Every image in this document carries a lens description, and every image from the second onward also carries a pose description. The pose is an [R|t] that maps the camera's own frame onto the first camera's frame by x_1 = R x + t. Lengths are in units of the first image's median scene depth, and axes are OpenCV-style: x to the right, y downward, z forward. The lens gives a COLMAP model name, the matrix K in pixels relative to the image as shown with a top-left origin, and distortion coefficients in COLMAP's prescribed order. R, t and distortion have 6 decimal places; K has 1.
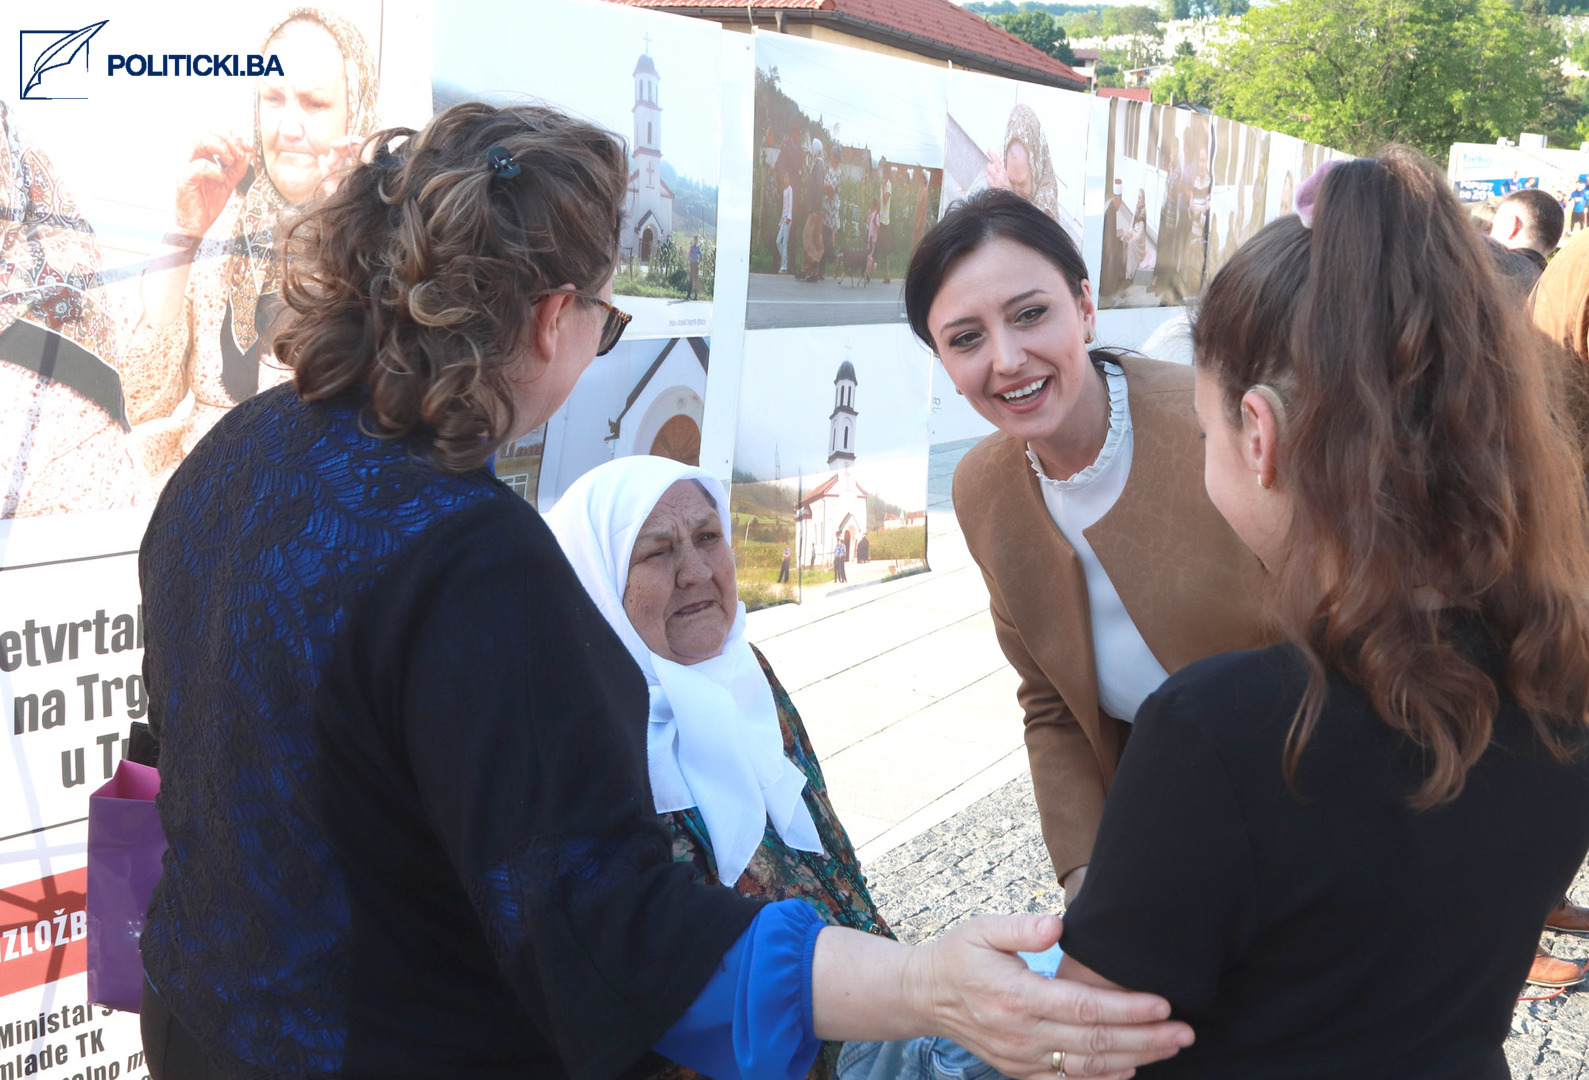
lens RADIAL K [[1870.2, 0, 794.5], [0, 1870.2, 540.0], [0, 0, 1]] dist [-0.136277, 0.003152]
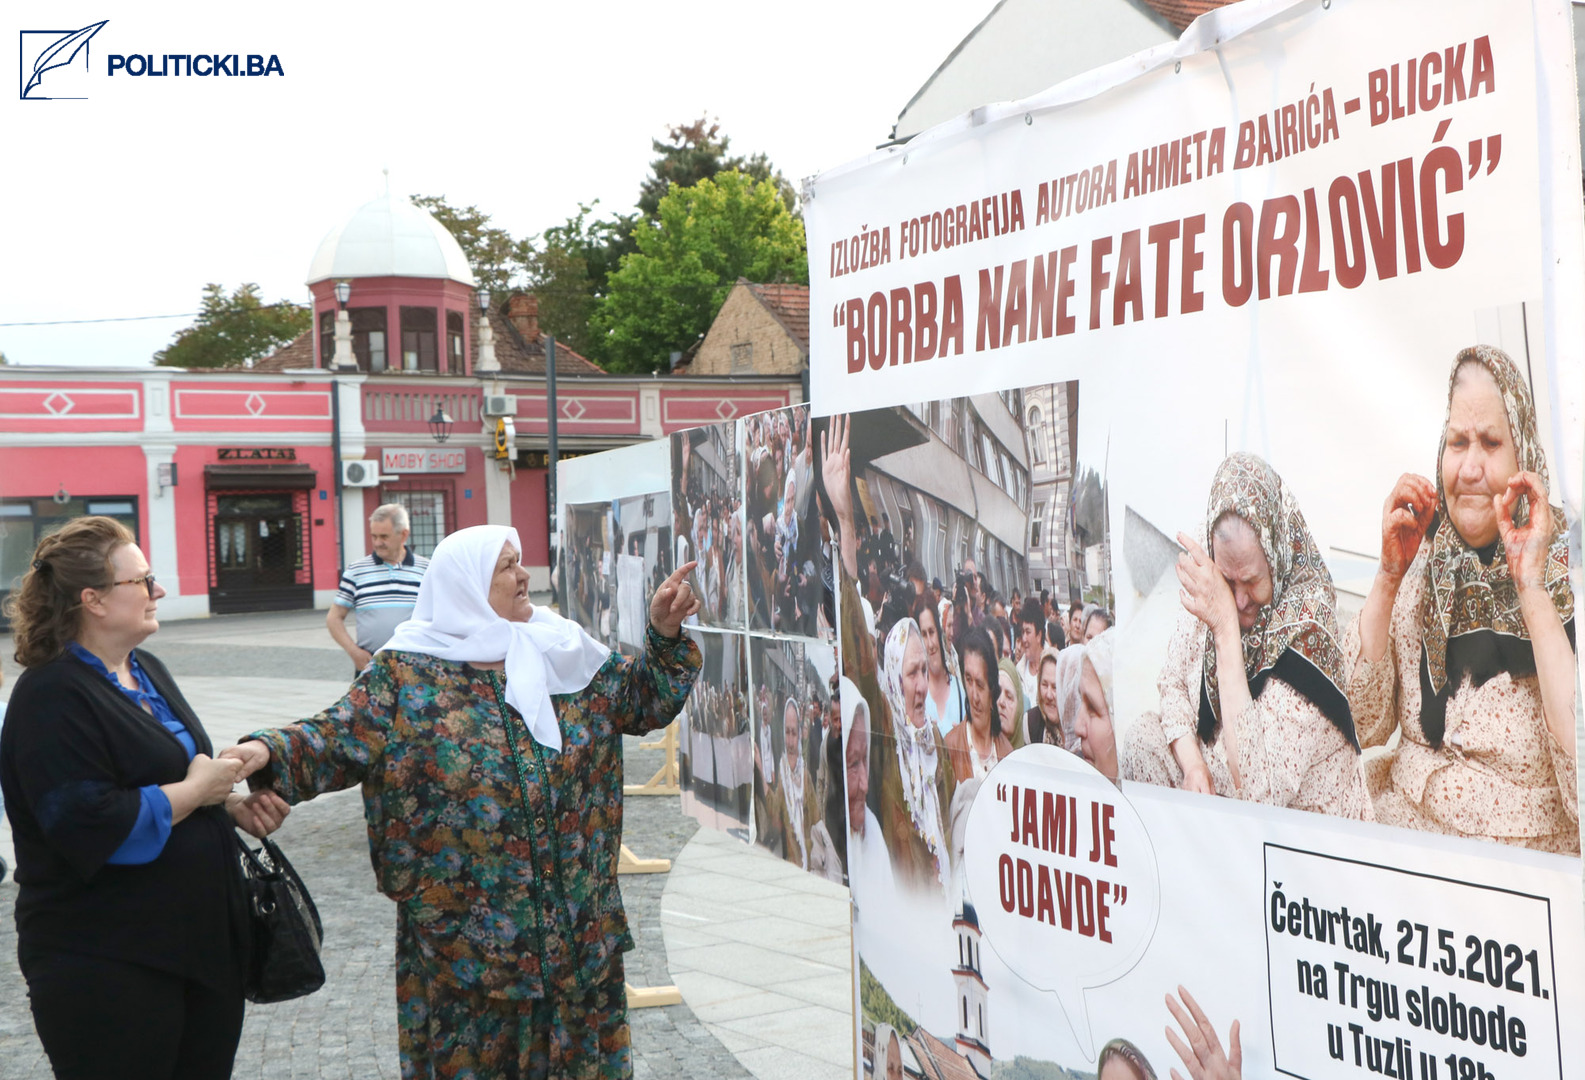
lens RADIAL K [[2165.6, 0, 792.6], [0, 2165.6, 572.2], [0, 0, 1]] dist [0.035105, 0.416934]
pose [[-0.477088, -0.033790, -0.878205, 0.962758], [-0.158030, 0.986272, 0.047902, -0.174654], [0.864531, 0.161636, -0.475879, 1.296143]]
